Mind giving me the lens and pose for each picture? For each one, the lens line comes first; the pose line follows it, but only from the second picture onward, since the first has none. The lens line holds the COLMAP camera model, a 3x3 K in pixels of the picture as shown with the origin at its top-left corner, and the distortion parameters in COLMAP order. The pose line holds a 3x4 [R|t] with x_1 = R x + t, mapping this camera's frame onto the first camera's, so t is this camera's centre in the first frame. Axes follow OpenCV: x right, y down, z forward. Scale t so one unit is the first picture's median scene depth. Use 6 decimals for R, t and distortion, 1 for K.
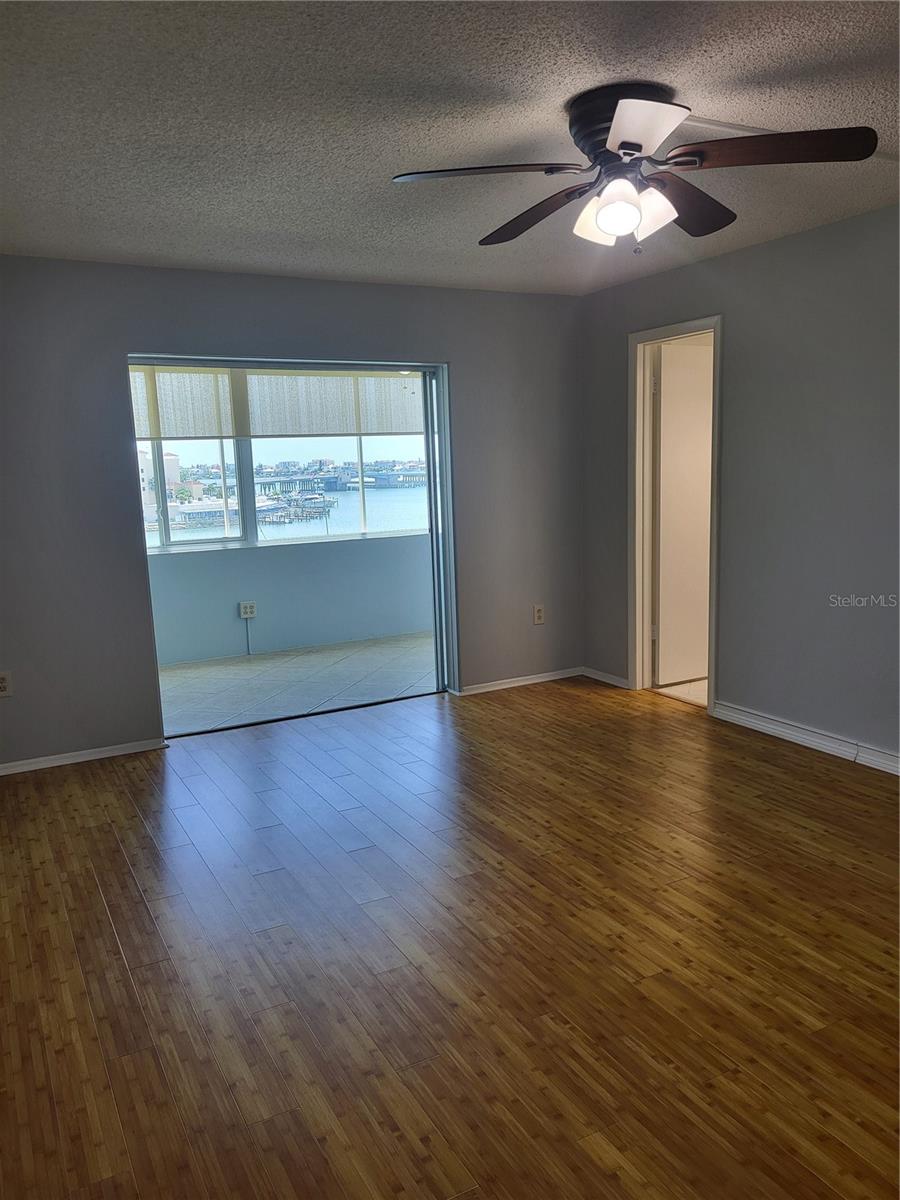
lens RADIAL K [[898.5, 0, 451.2], [0, 898.5, 605.2], [0, 0, 1]] dist [0.059332, -0.023838]
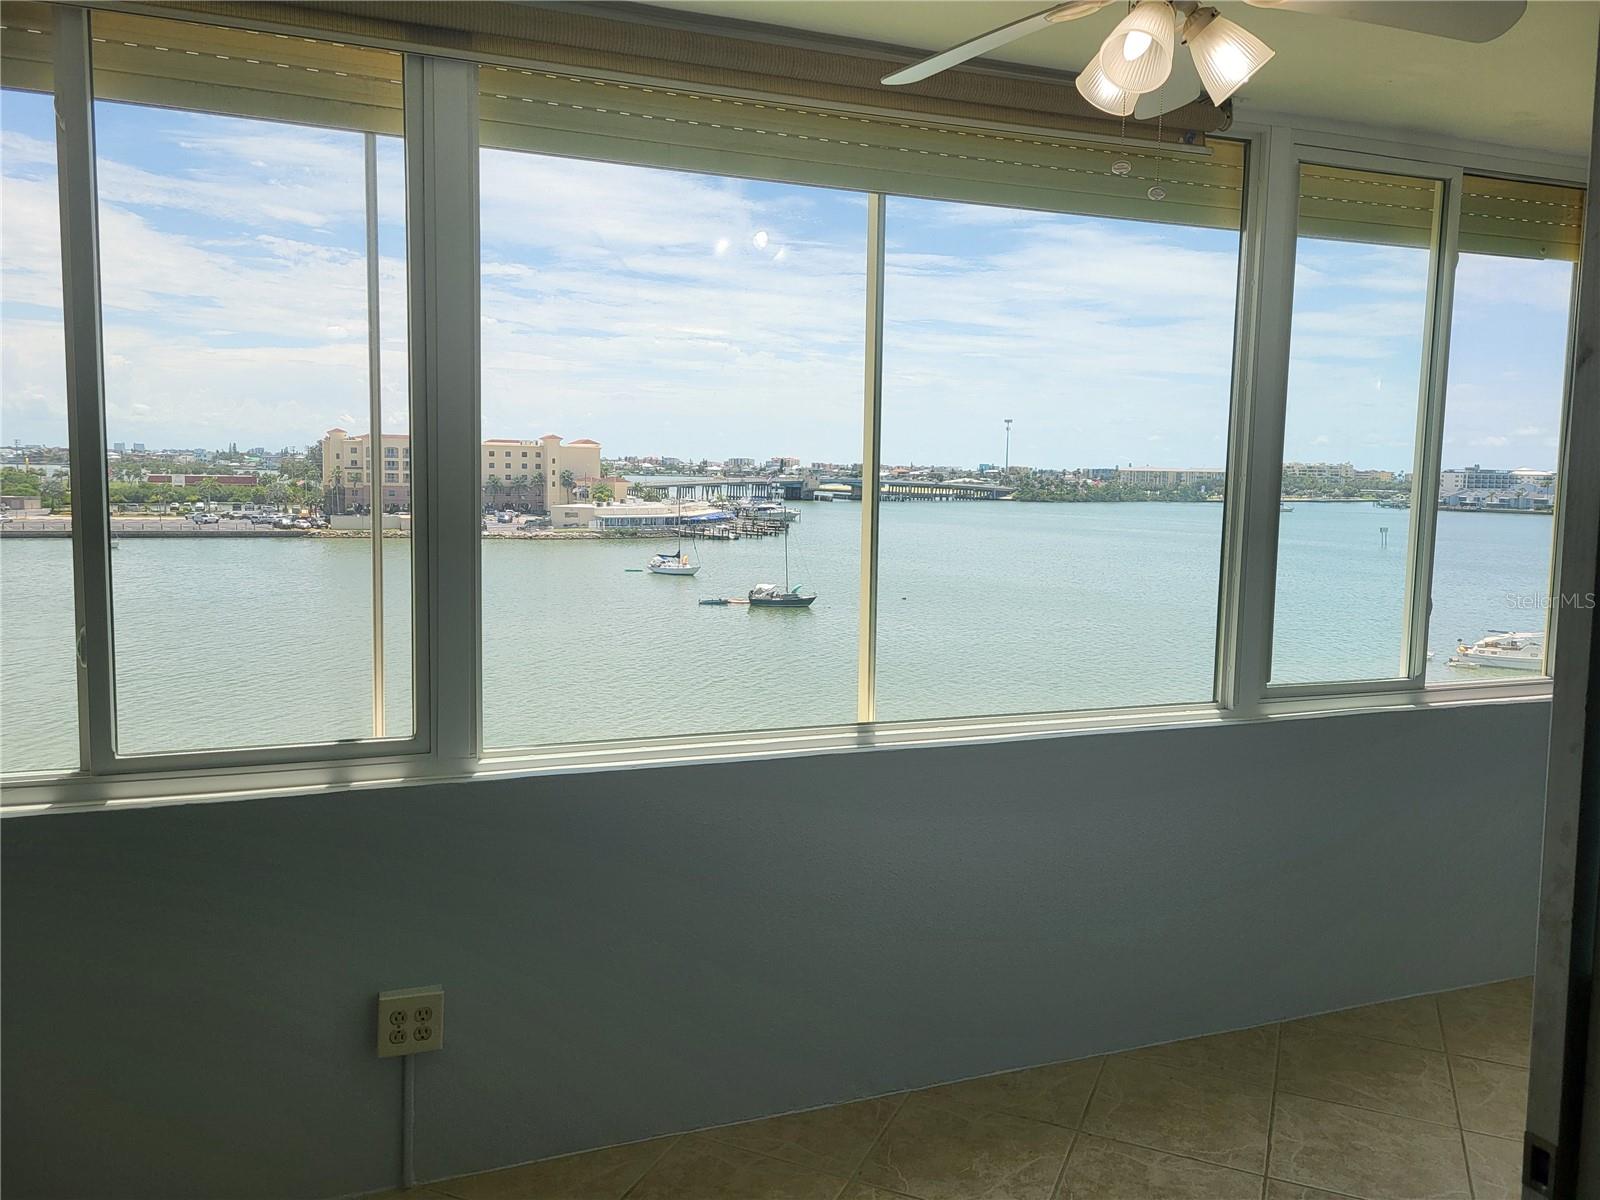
lens RADIAL K [[1197.9, 0, 790.9], [0, 1197.9, 611.3], [0, 0, 1]] dist [0.059332, -0.023838]
pose [[0.989425, 0.070129, -0.126963, -0.156629], [-0.074779, 0.996679, -0.032226, -0.201583], [0.124282, 0.041379, 0.991384, 1.250628]]
